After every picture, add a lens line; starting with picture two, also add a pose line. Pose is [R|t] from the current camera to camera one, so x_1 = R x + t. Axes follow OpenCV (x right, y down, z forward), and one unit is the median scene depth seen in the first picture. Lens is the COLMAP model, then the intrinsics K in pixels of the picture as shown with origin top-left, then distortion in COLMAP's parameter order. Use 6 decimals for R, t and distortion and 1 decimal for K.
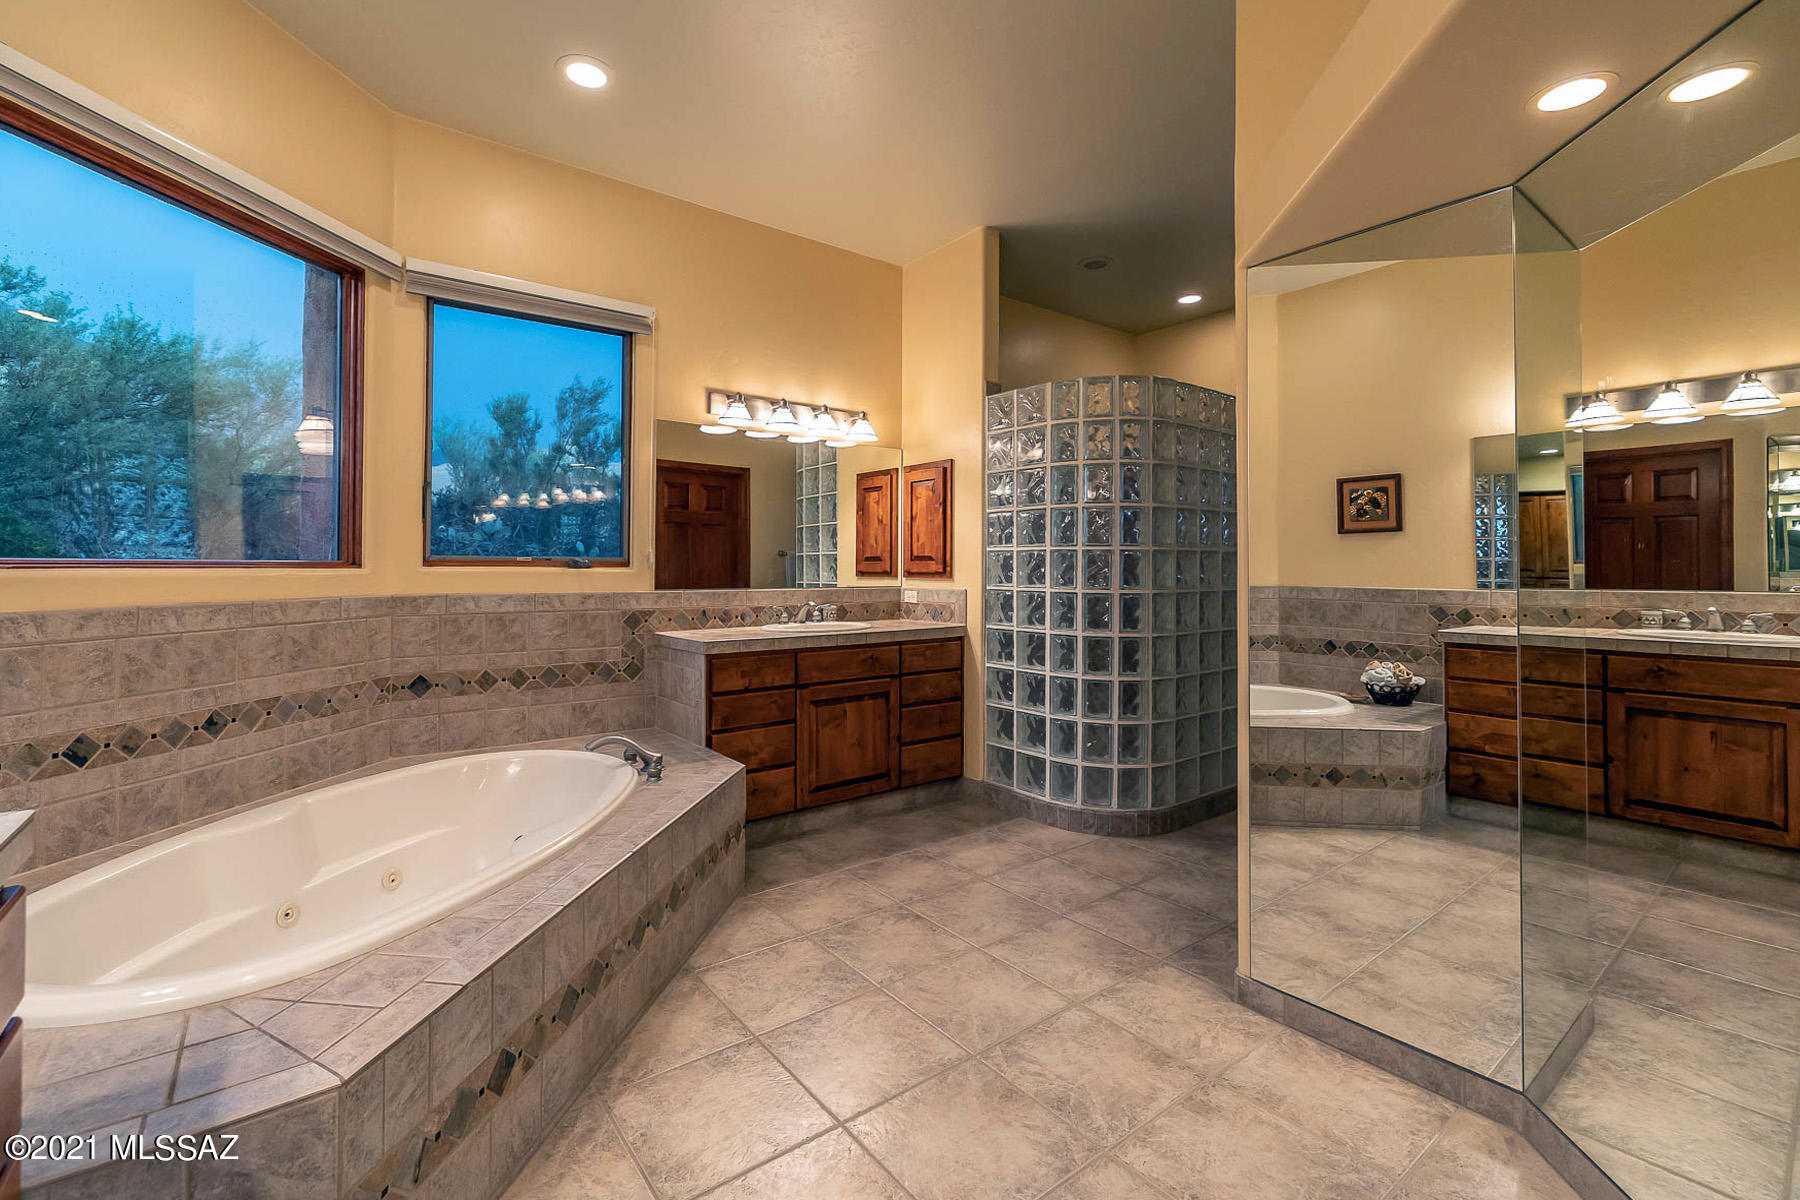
lens RADIAL K [[768.6, 0, 886.8], [0, 768.6, 553.1], [0, 0, 1]] dist [-0.001474, -0.000237]
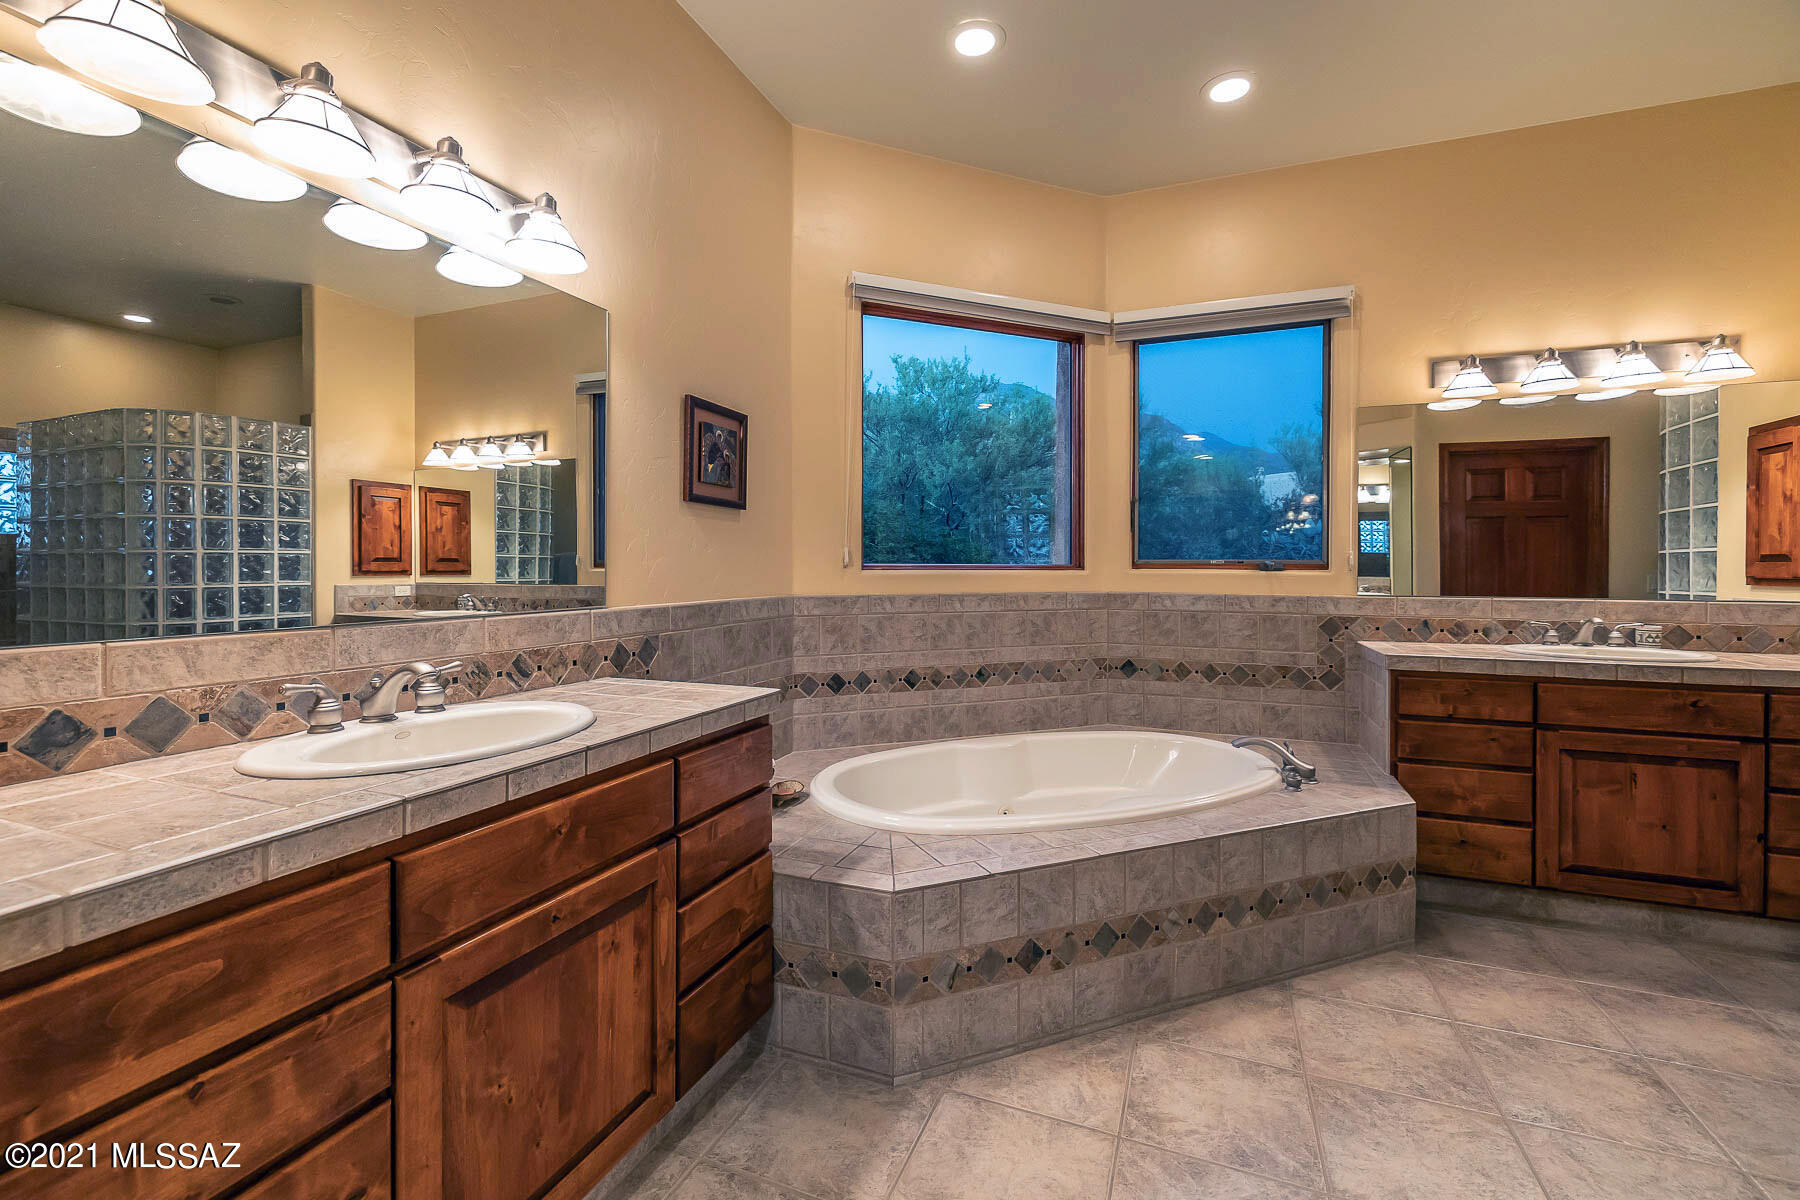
lens RADIAL K [[781.2, 0, 905.1], [0, 781.2, 572.8], [0, 0, 1]] dist [0.002180, 0.000173]
pose [[0.520965, 0.004984, -0.853563, 0.251283], [0.013501, 0.999810, 0.014078, 0.001564], [0.853471, -0.018858, 0.520799, 0.067415]]
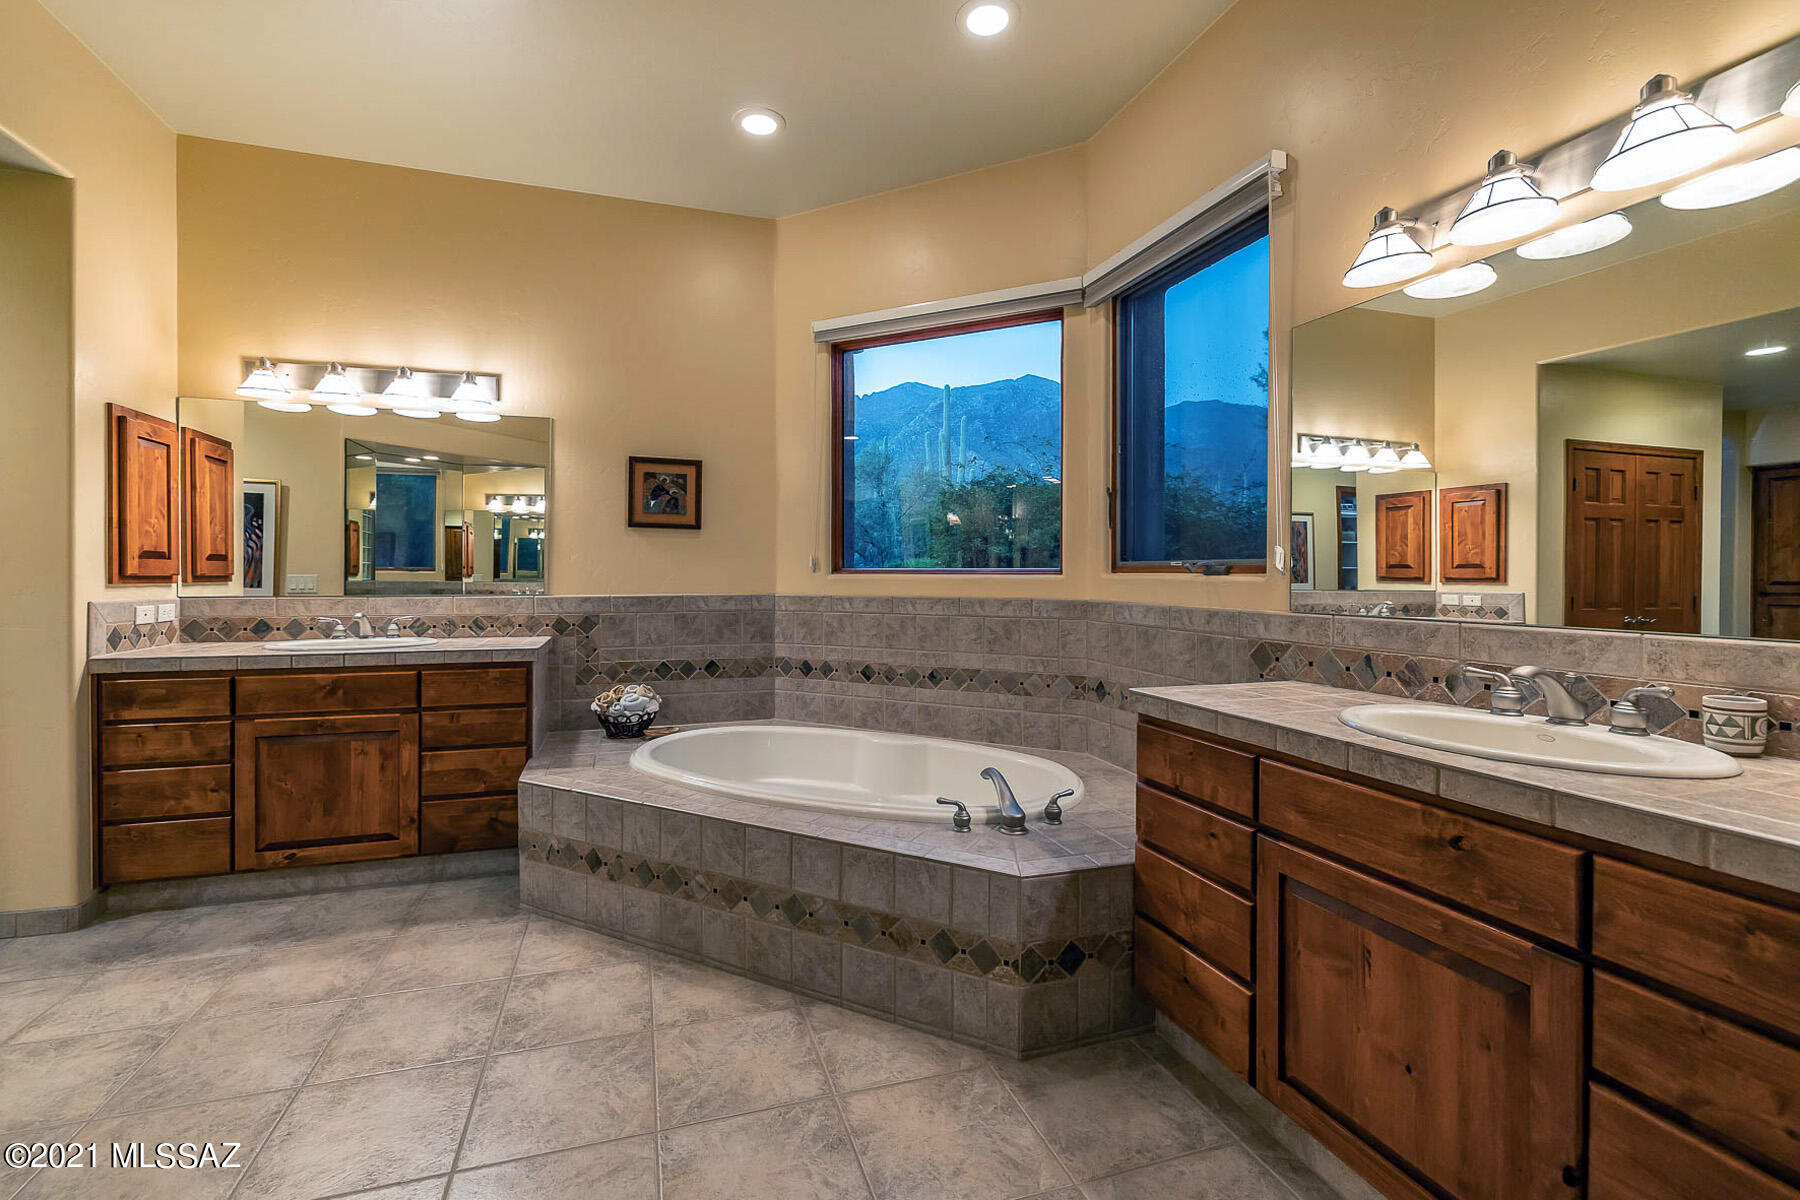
lens RADIAL K [[797.8, 0, 894.2], [0, 797.8, 582.4], [0, 0, 1]] dist [0.001416, -0.000267]
pose [[-0.333382, 0.005979, -0.942773, 0.471027], [0.012533, 0.999920, 0.001909, 0.024274], [0.942709, -0.011180, -0.333430, 1.090116]]
